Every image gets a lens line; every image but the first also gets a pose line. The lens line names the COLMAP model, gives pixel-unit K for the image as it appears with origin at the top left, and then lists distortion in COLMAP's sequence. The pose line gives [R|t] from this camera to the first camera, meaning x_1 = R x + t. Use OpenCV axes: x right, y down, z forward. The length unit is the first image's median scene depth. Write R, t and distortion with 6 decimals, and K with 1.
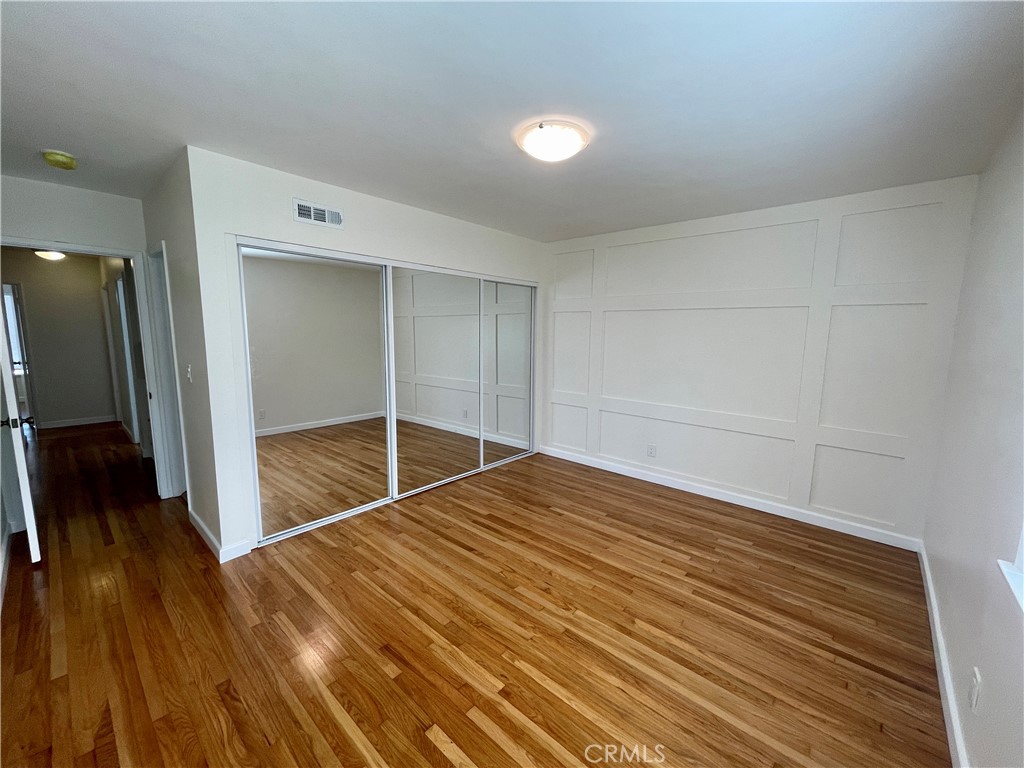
lens RADIAL K [[411.9, 0, 508.3], [0, 411.9, 385.2], [0, 0, 1]] dist [-0.001112, 0.000160]
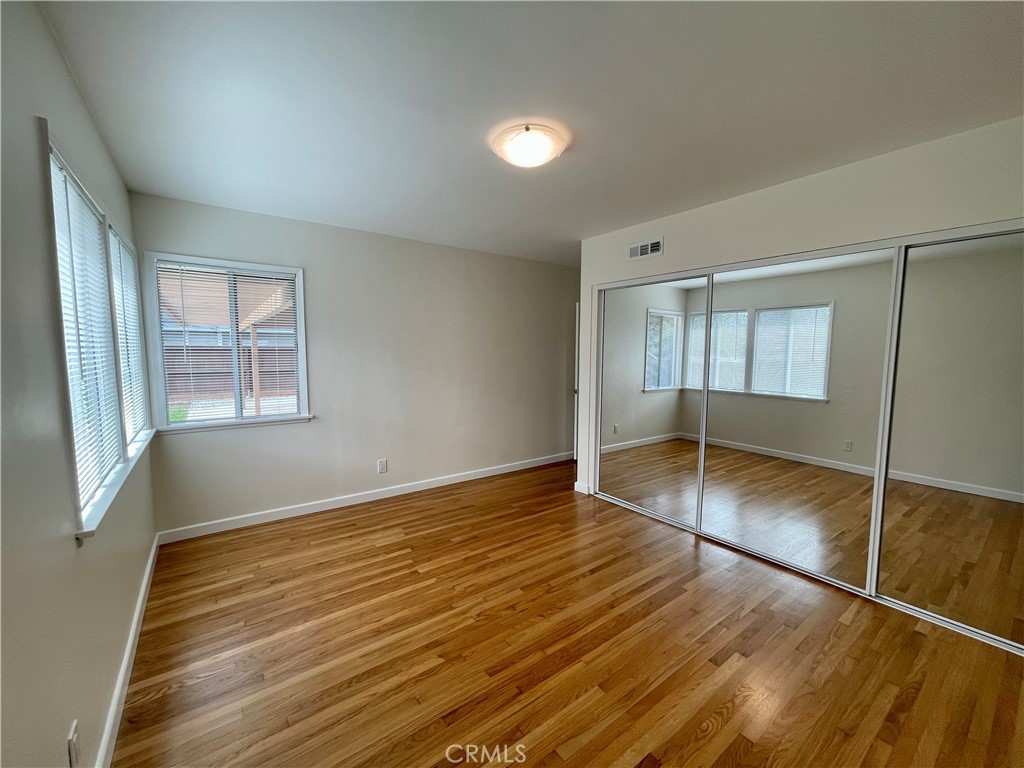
lens RADIAL K [[411.9, 0, 508.5], [0, 411.9, 387.4], [0, 0, 1]] dist [-0.001112, 0.000160]
pose [[-0.200339, 0.068123, -0.977355, 1.103402], [-0.138741, 0.985554, 0.097134, -0.106585], [0.969853, 0.155059, -0.187994, 1.214077]]
